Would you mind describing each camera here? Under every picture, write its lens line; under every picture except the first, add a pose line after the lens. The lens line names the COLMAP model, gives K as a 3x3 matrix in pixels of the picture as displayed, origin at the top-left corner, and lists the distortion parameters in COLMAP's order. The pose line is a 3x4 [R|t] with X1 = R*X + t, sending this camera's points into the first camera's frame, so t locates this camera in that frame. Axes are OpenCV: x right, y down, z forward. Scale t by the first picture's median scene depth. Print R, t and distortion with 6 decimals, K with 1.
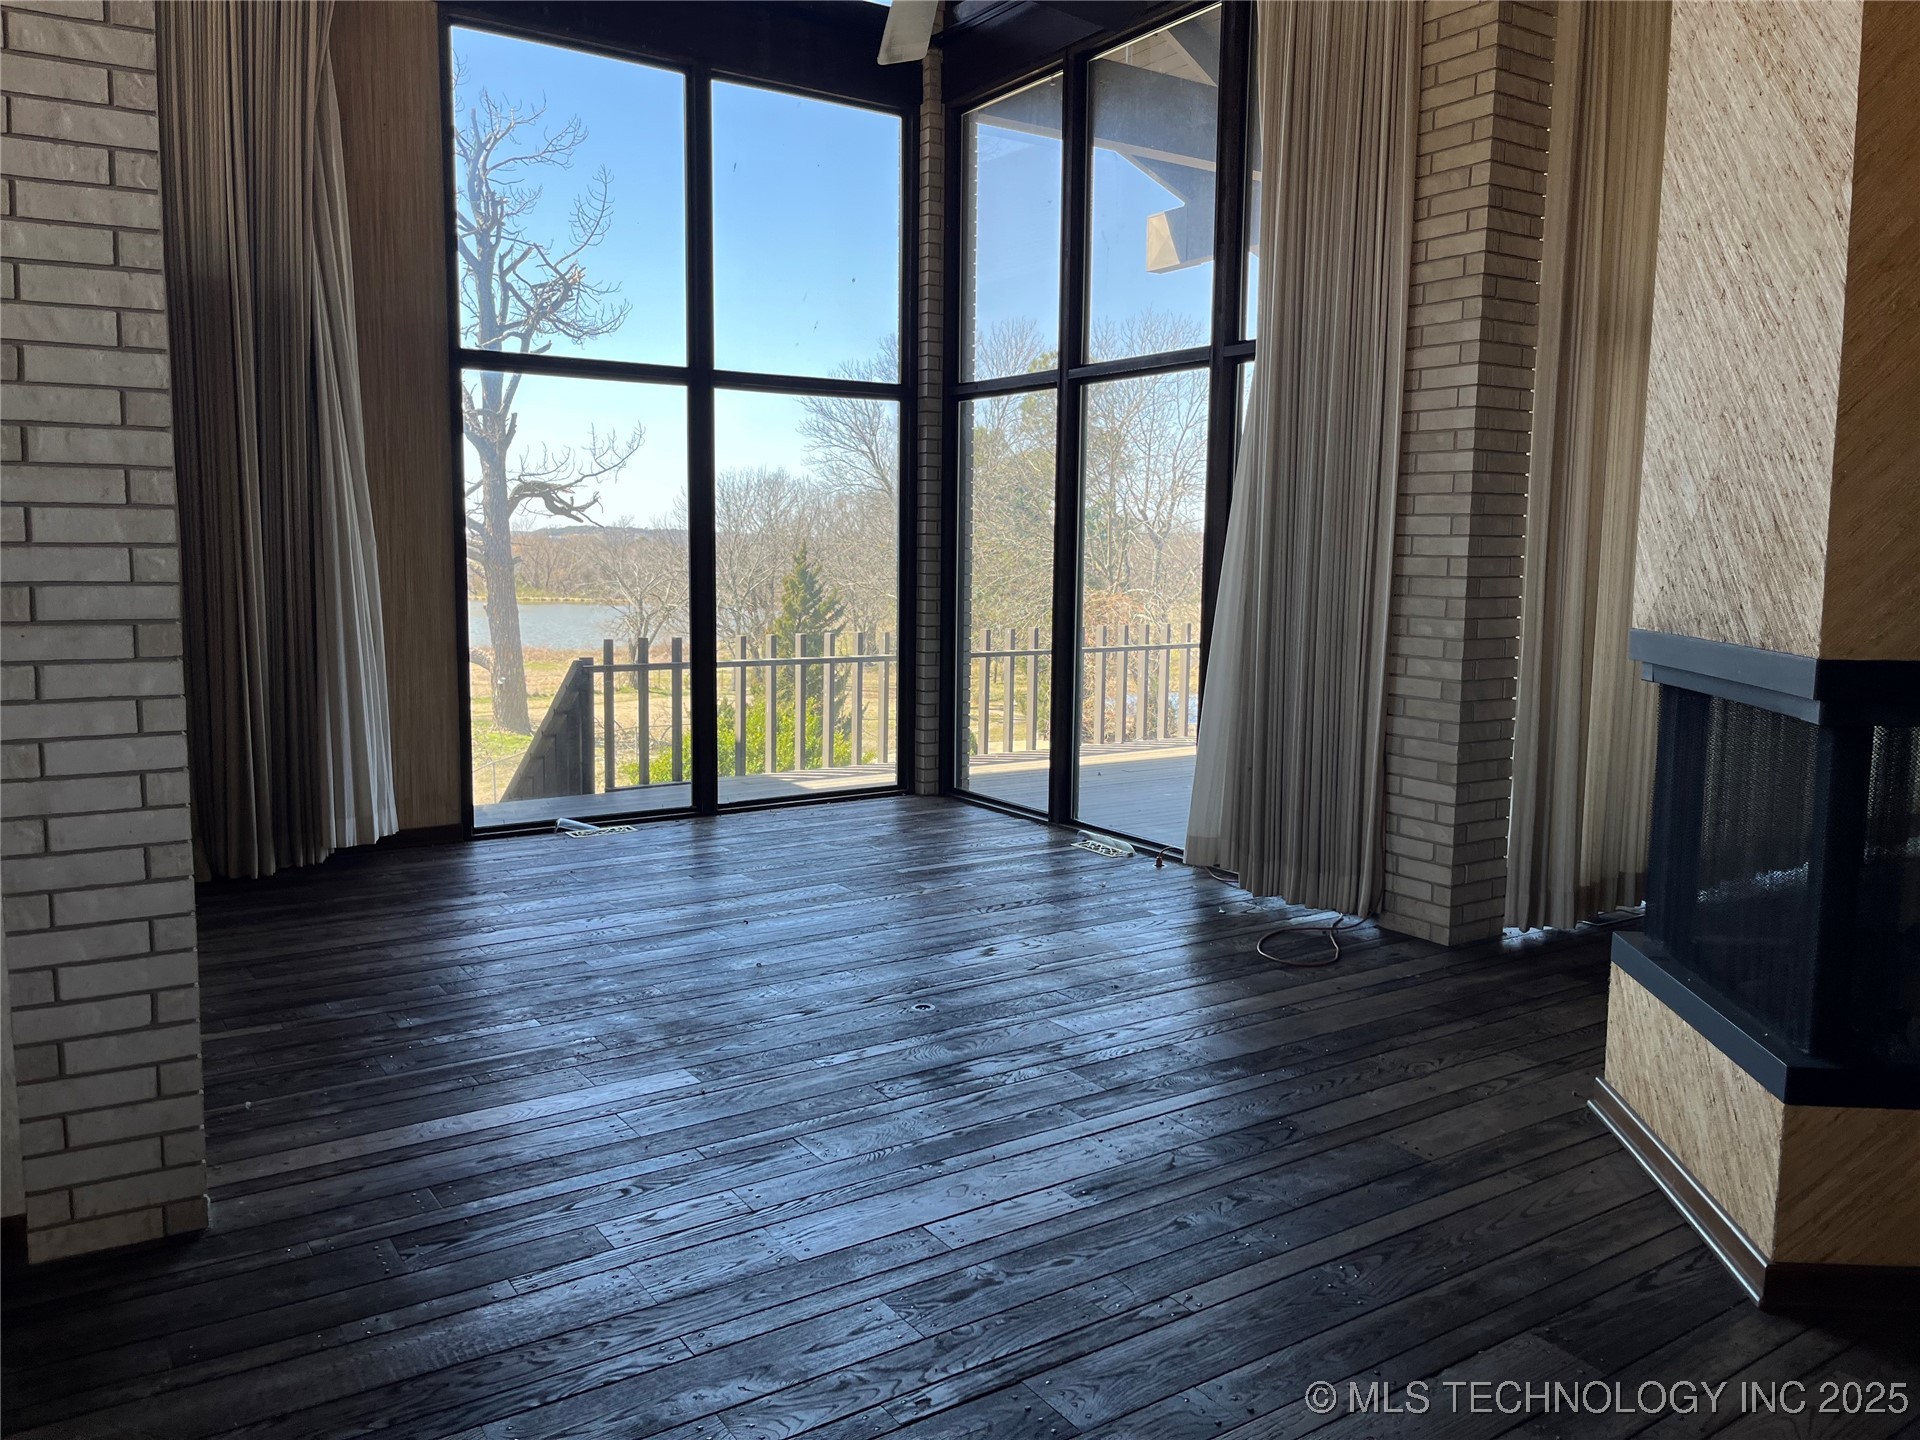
lens RADIAL K [[1444.4, 0, 967.9], [0, 1444.4, 710.5], [0, 0, 1]] dist [0.055737, -0.093334]
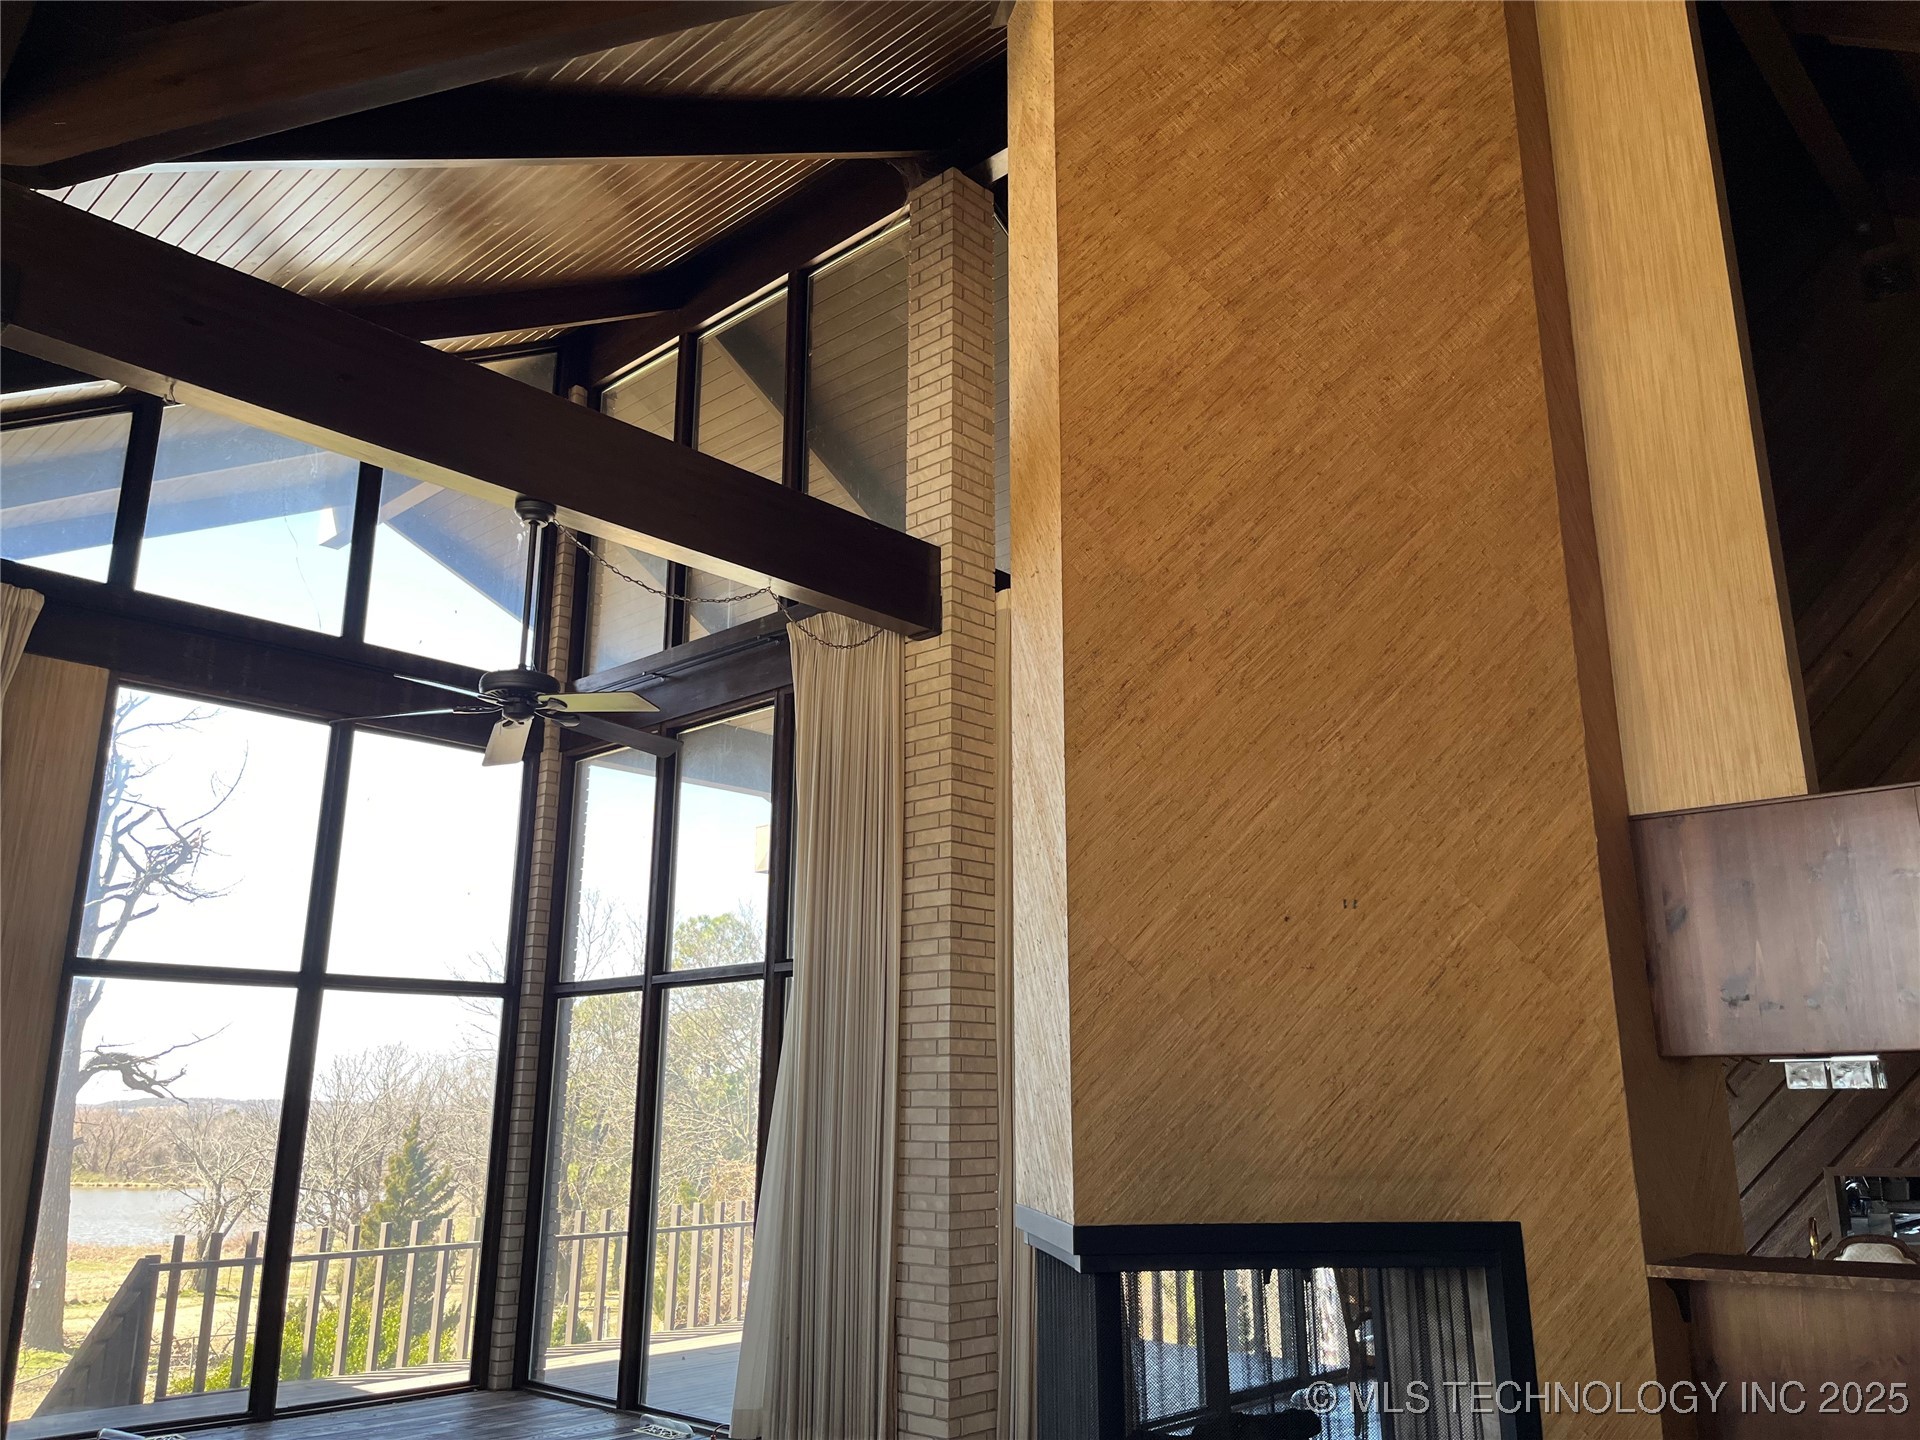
lens RADIAL K [[1449.0, 0, 968.5], [0, 1449.0, 711.5], [0, 0, 1]] dist [0.056727, -0.069765]
pose [[0.973130, 0.047836, 0.225235, 0.037950], [0.038966, 0.929862, -0.365839, 0.005876], [-0.226937, 0.364785, 0.903012, -0.175539]]
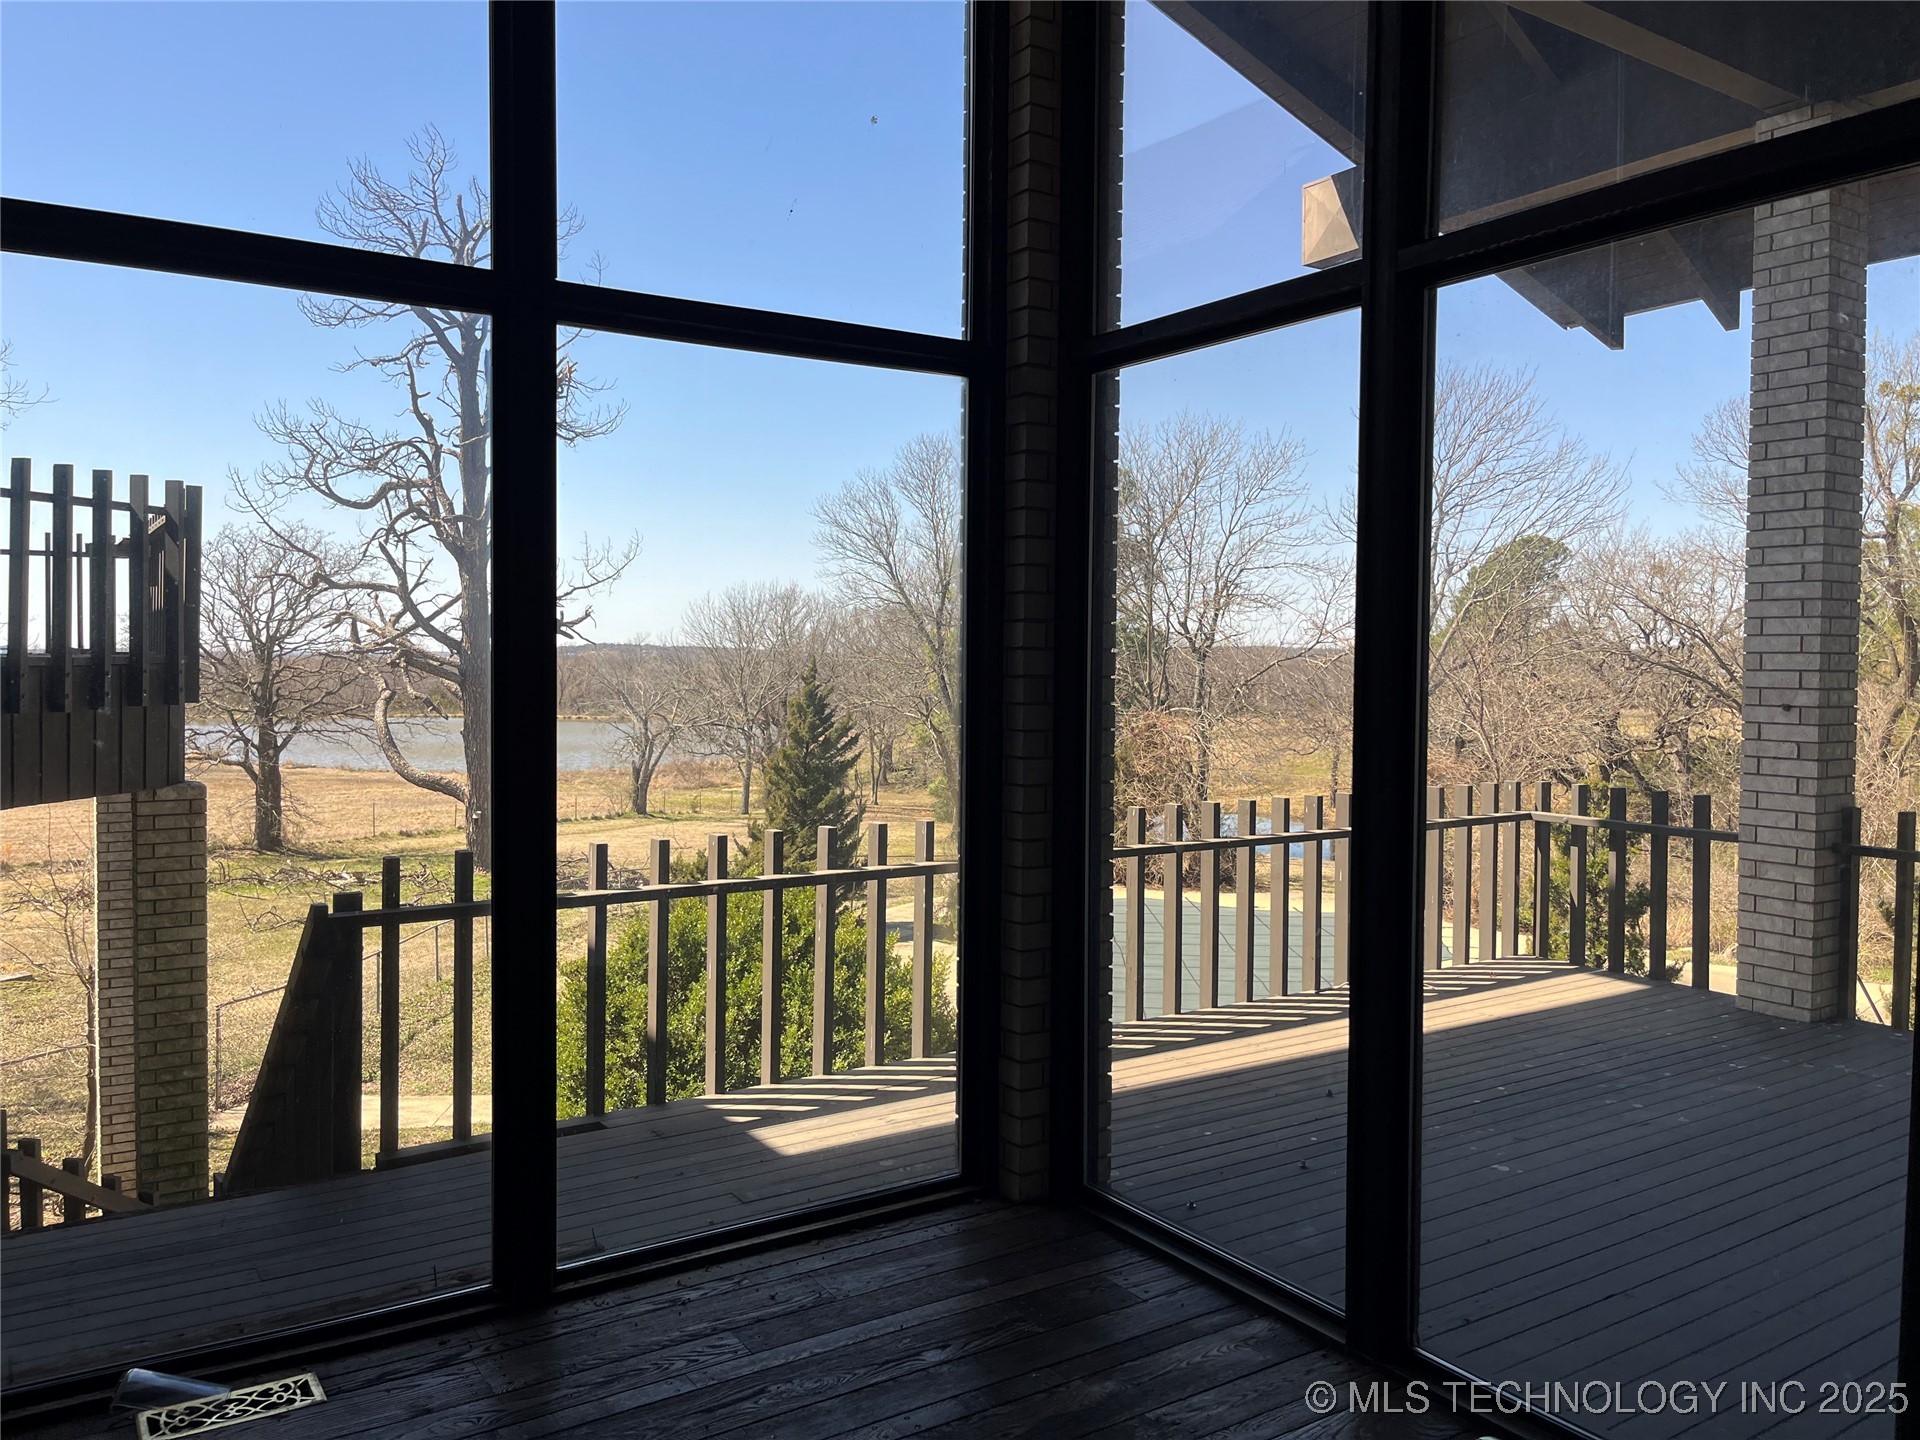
lens RADIAL K [[1444.4, 0, 967.9], [0, 1444.4, 710.5], [0, 0, 1]] dist [0.055737, -0.093334]
pose [[0.999932, -0.004497, -0.010759, -0.042491], [0.003635, 0.996877, -0.078886, -0.064237], [0.011080, 0.078841, 0.996826, 0.525223]]
